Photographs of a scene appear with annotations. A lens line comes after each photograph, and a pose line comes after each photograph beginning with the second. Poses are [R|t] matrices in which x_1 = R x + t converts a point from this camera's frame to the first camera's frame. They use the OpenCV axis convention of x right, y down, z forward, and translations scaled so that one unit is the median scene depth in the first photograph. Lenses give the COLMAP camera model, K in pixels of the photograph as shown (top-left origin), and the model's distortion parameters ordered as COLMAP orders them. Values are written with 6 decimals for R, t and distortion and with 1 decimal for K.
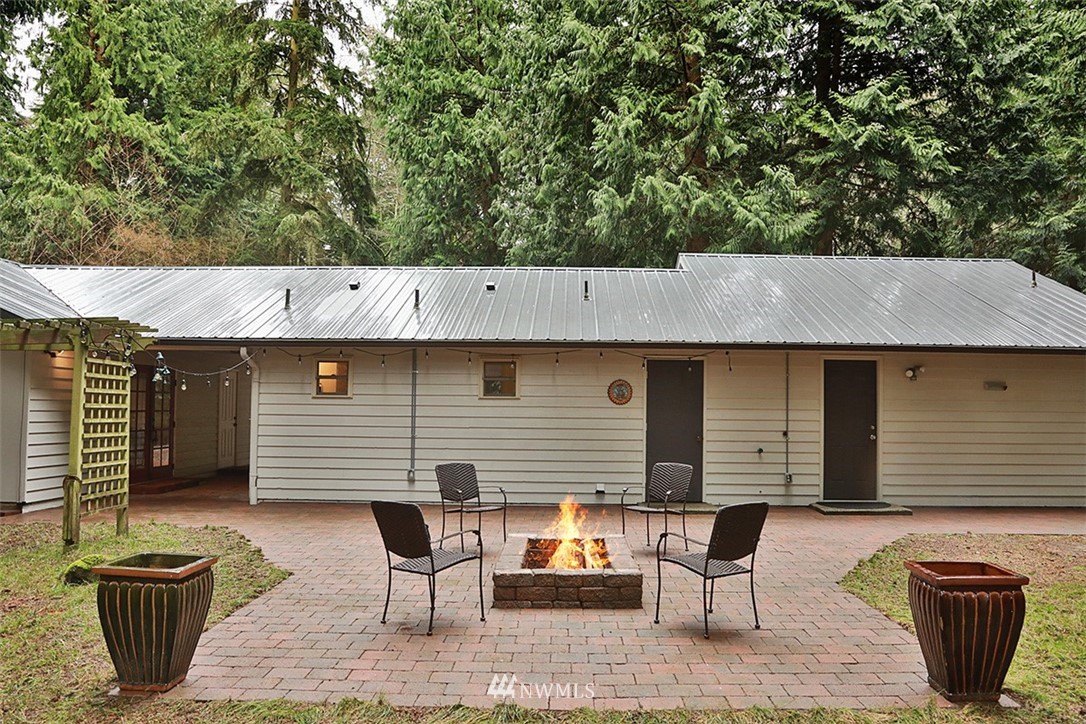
lens RADIAL K [[875.5, 0, 572.8], [0, 875.5, 366.5], [0, 0, 1]] dist [-0.073560, 0.065513]
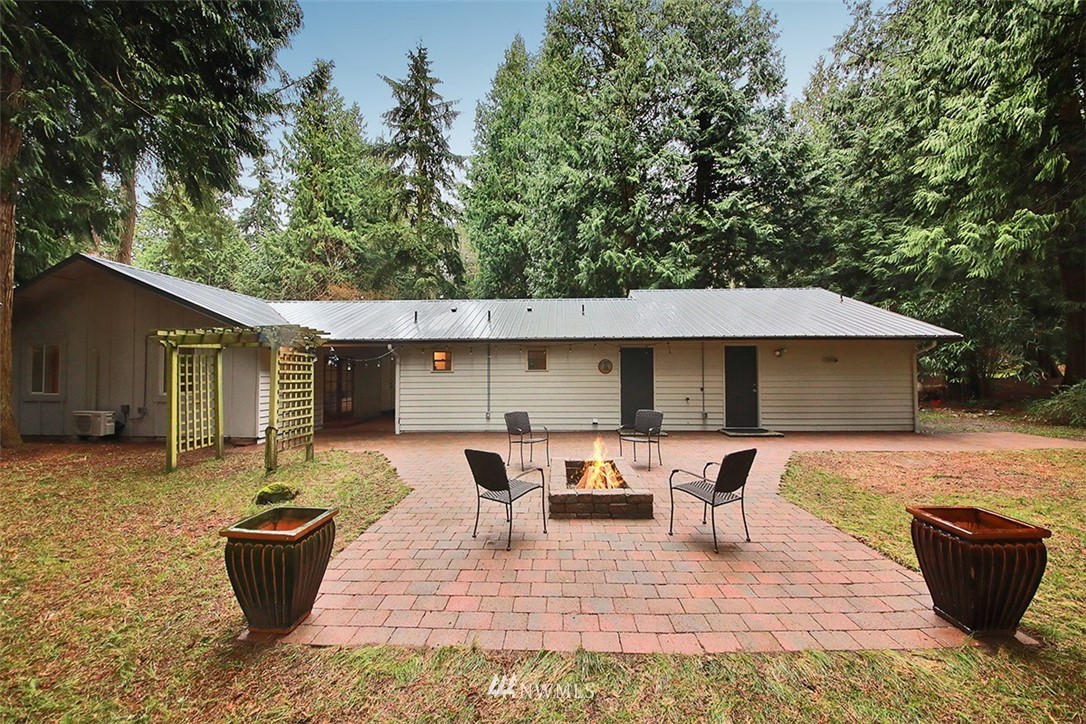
lens RADIAL K [[375.7, 0, 543.0], [0, 375.7, 362.0], [0, 0, 1]] dist [0.049111, -0.024896]
pose [[0.999609, -0.015921, -0.023007, -0.040296], [0.016402, 0.999647, 0.020890, 0.001851], [0.022666, -0.021259, 0.999517, 0.179883]]
